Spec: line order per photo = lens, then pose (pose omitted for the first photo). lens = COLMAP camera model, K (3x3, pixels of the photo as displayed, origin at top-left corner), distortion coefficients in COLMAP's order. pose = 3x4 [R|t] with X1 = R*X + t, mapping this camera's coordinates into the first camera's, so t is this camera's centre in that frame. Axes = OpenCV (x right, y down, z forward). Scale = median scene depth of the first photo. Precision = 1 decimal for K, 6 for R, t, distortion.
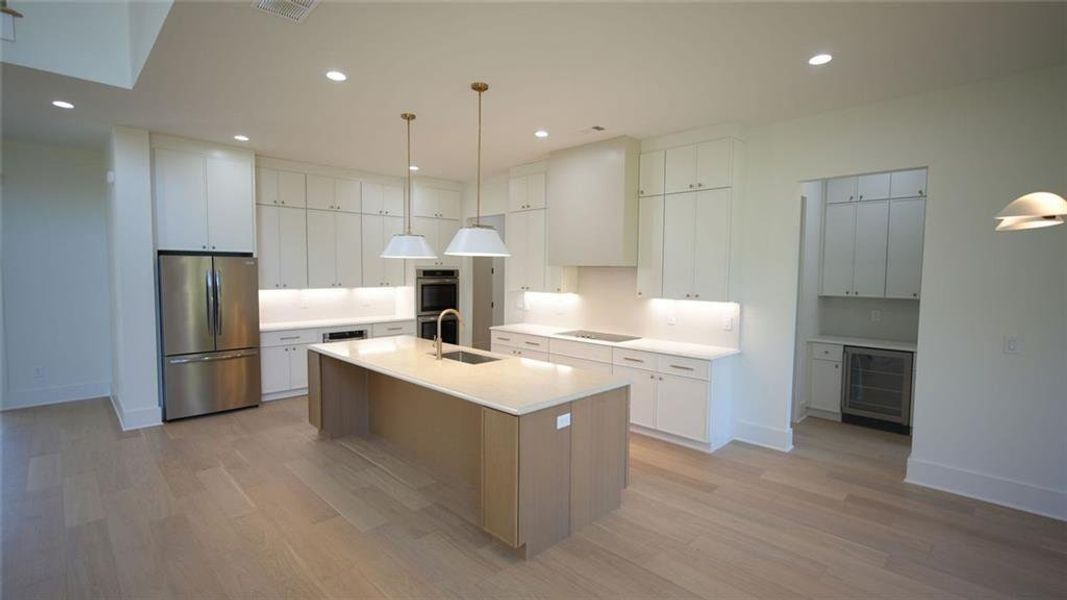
lens RADIAL K [[484.7, 0, 526.5], [0, 484.7, 290.0], [0, 0, 1]] dist [-0.018080, 0.007990]
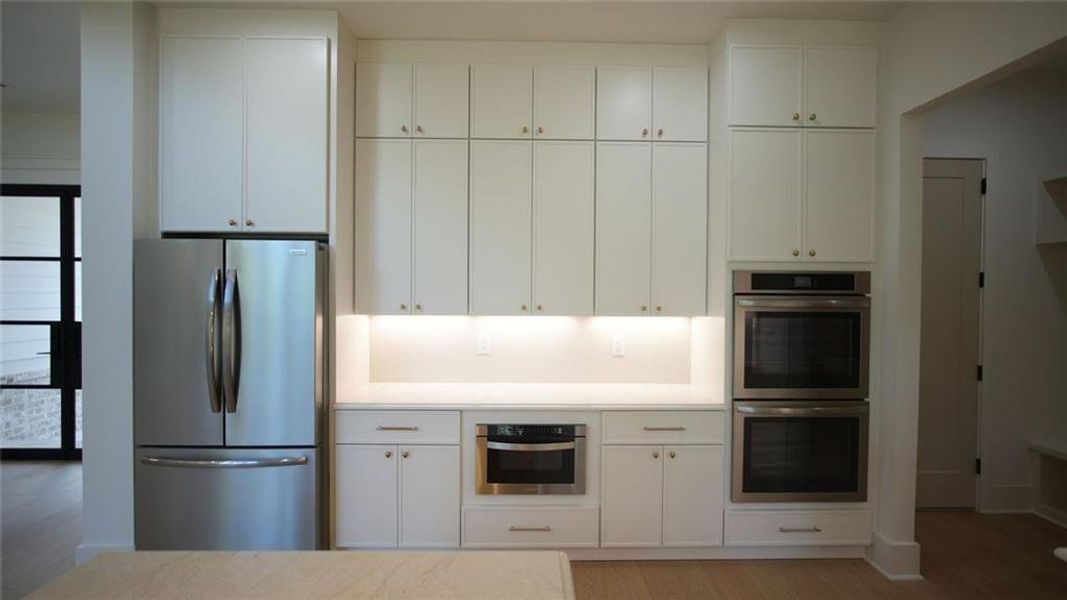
lens RADIAL K [[484.7, 0, 539.1], [0, 484.7, 300.6], [0, 0, 1]] dist [-0.018080, 0.007990]
pose [[0.734582, 0.010675, -0.678435, -0.101363], [-0.028937, 0.999459, -0.015606, -0.011684], [0.677902, 0.031096, 0.734494, 0.742296]]
